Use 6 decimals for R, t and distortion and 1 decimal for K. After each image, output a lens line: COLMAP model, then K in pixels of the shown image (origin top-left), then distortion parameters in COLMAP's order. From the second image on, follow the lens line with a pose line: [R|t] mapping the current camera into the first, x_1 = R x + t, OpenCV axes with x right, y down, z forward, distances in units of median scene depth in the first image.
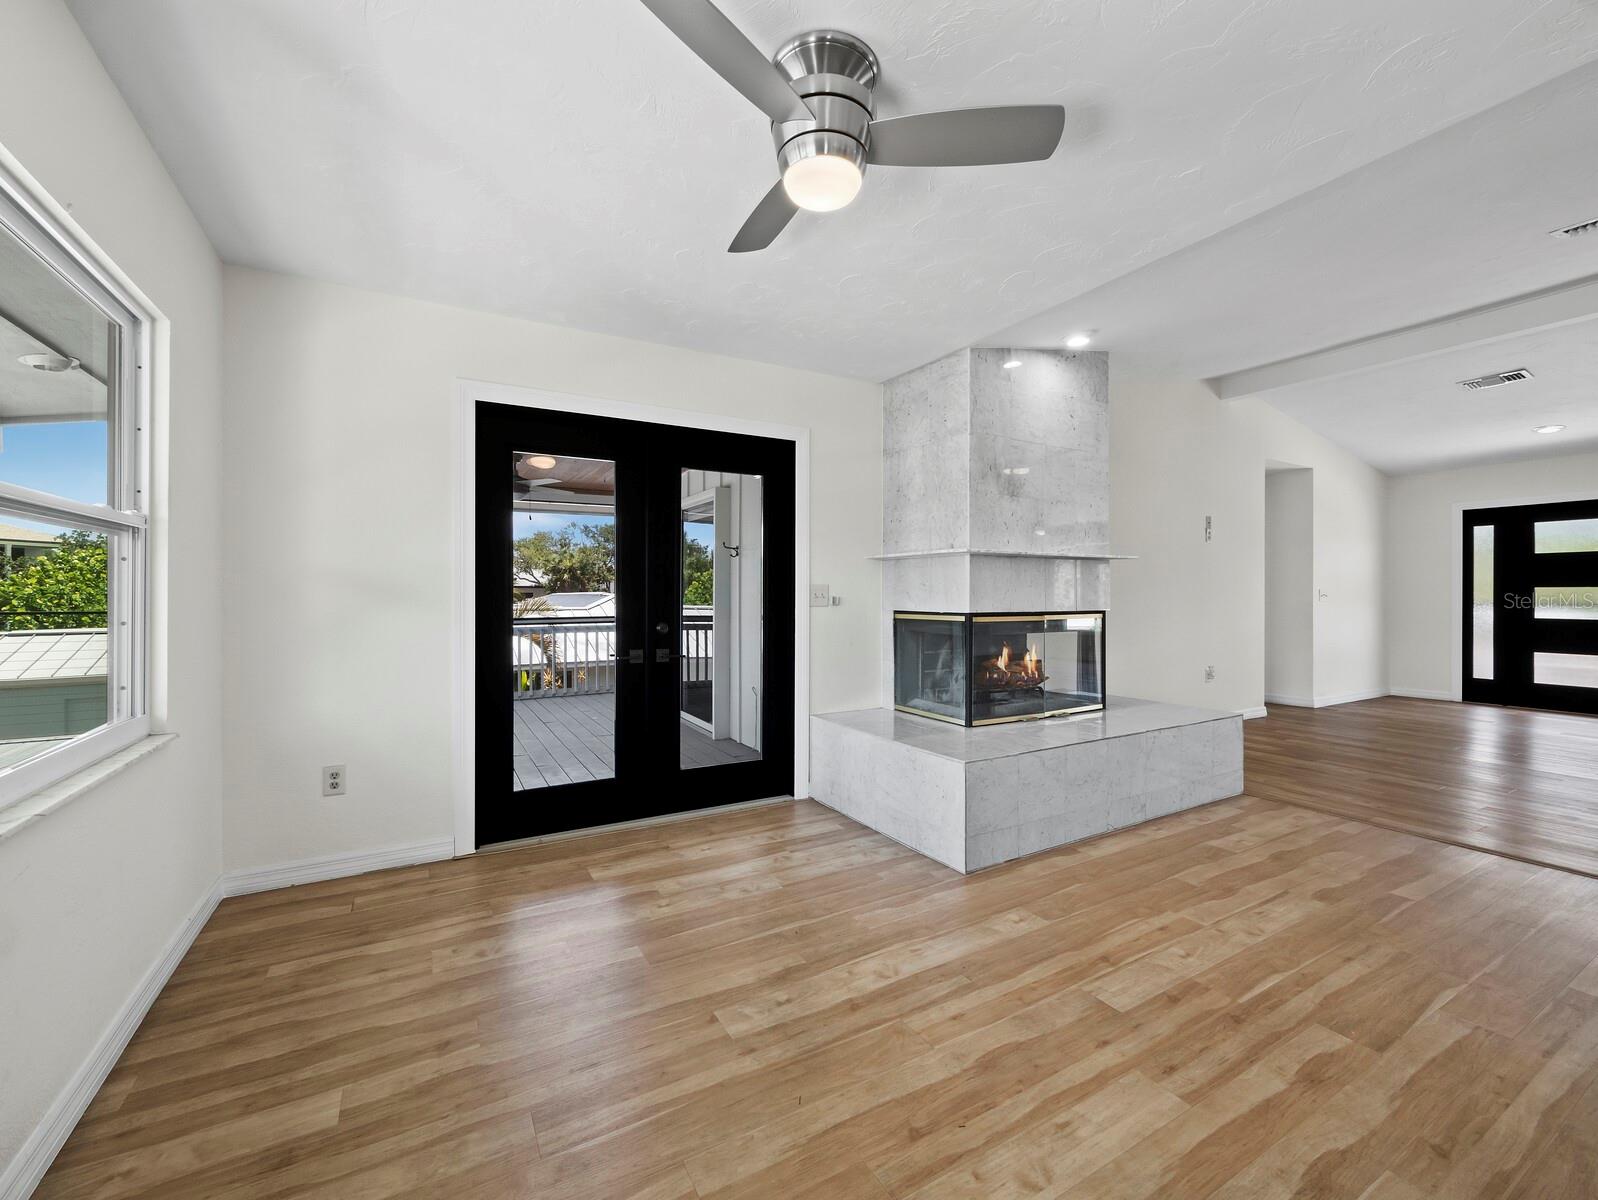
lens RADIAL K [[666.2, 0, 799.3], [0, 666.2, 603.8], [0, 0, 1]] dist [-0.002213, -0.000153]
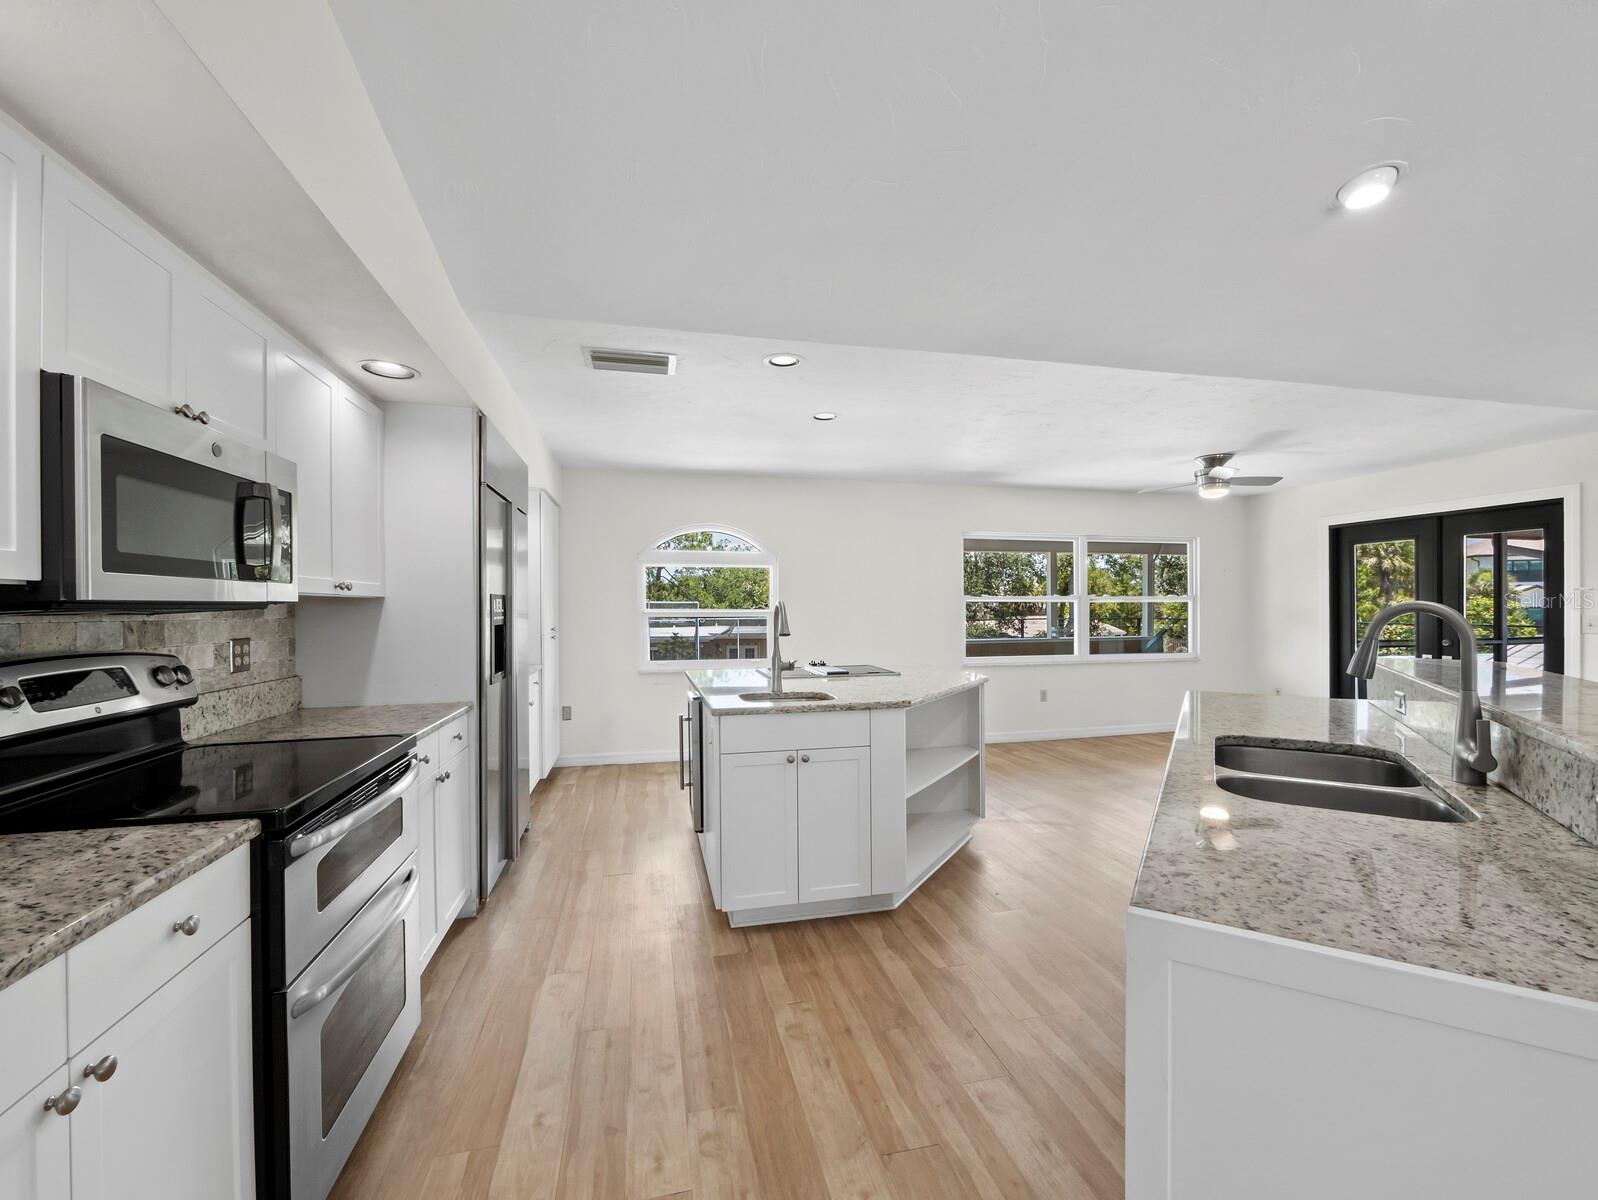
lens RADIAL K [[657.4, 0, 799.0], [0, 657.4, 600.0], [0, 0, 1]] dist [0.000654, -0.000123]
pose [[-0.277301, -0.006987, -0.960758, 1.555114], [-0.000155, 0.999974, -0.007227, -0.046503], [0.960783, -0.001855, -0.277295, -0.019292]]
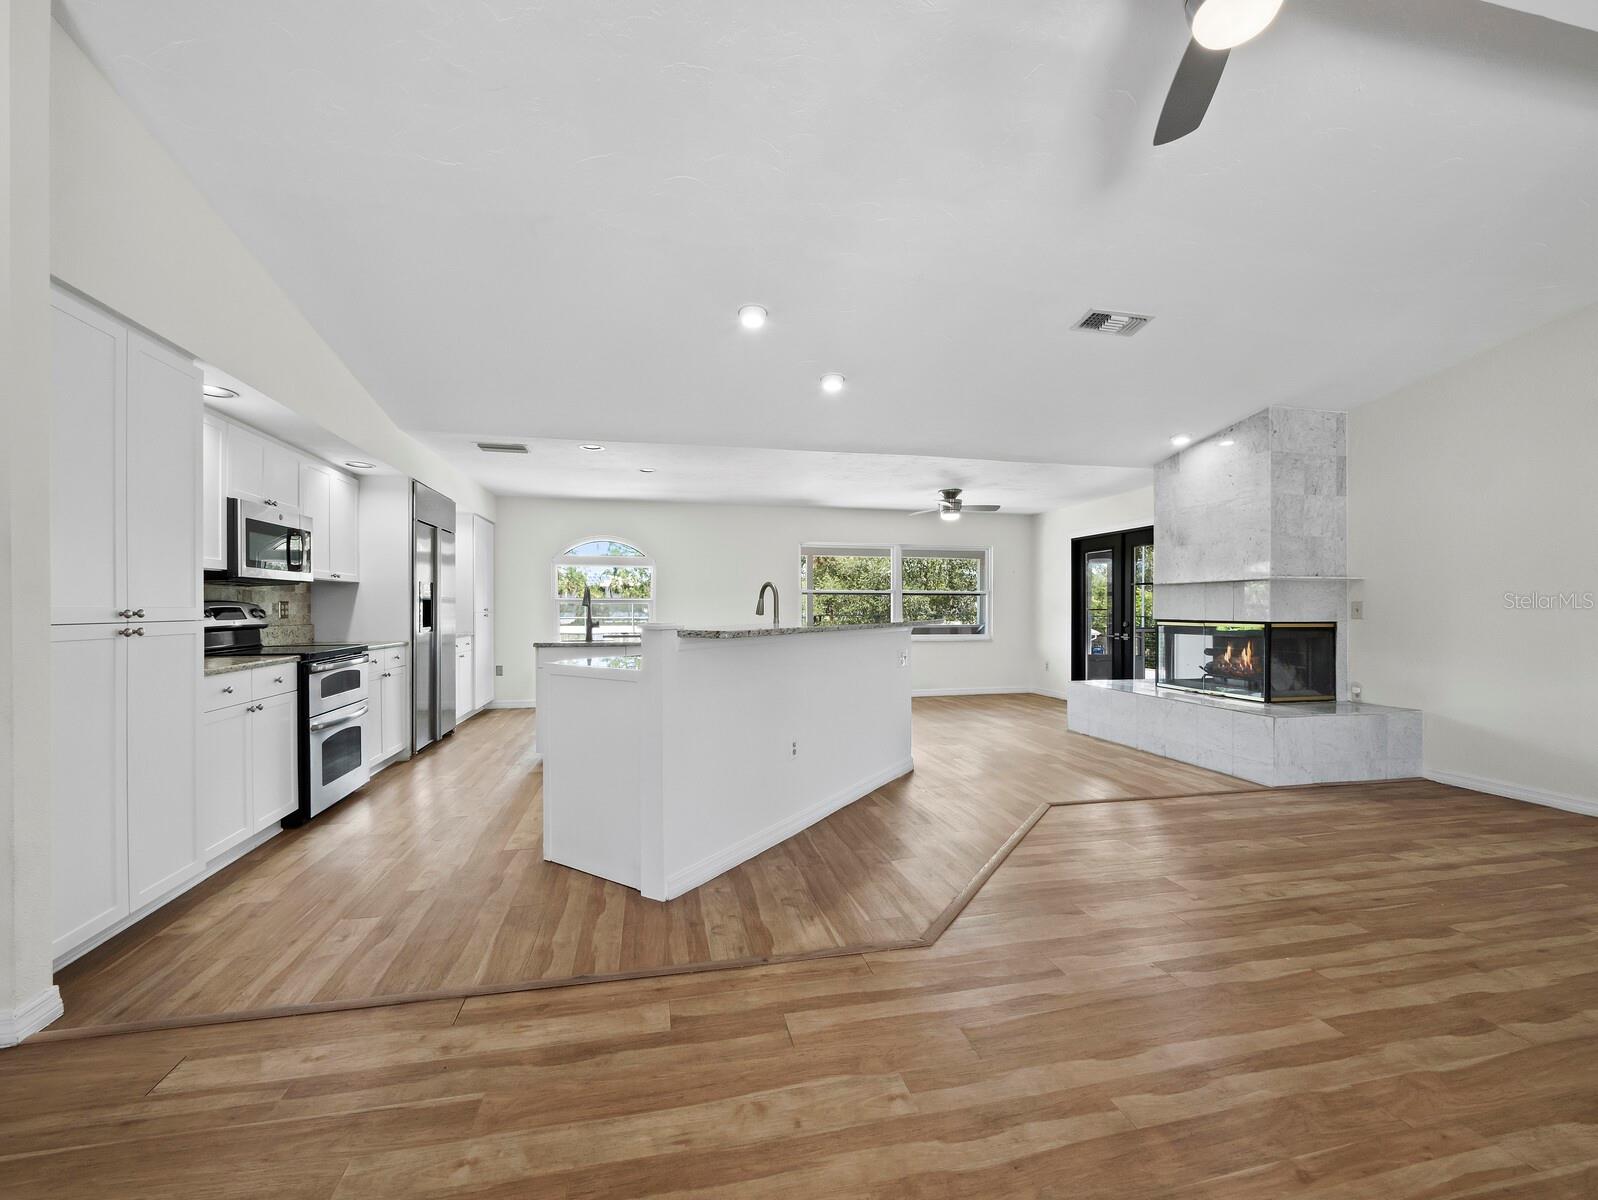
lens RADIAL K [[666.2, 0, 799.3], [0, 666.2, 603.8], [0, 0, 1]] dist [-0.002213, -0.000153]
pose [[-0.291805, -0.005156, -0.956464, 2.005993], [-0.006502, 0.999973, -0.003407, -0.012390], [0.956456, 0.005225, -0.291831, 0.577551]]
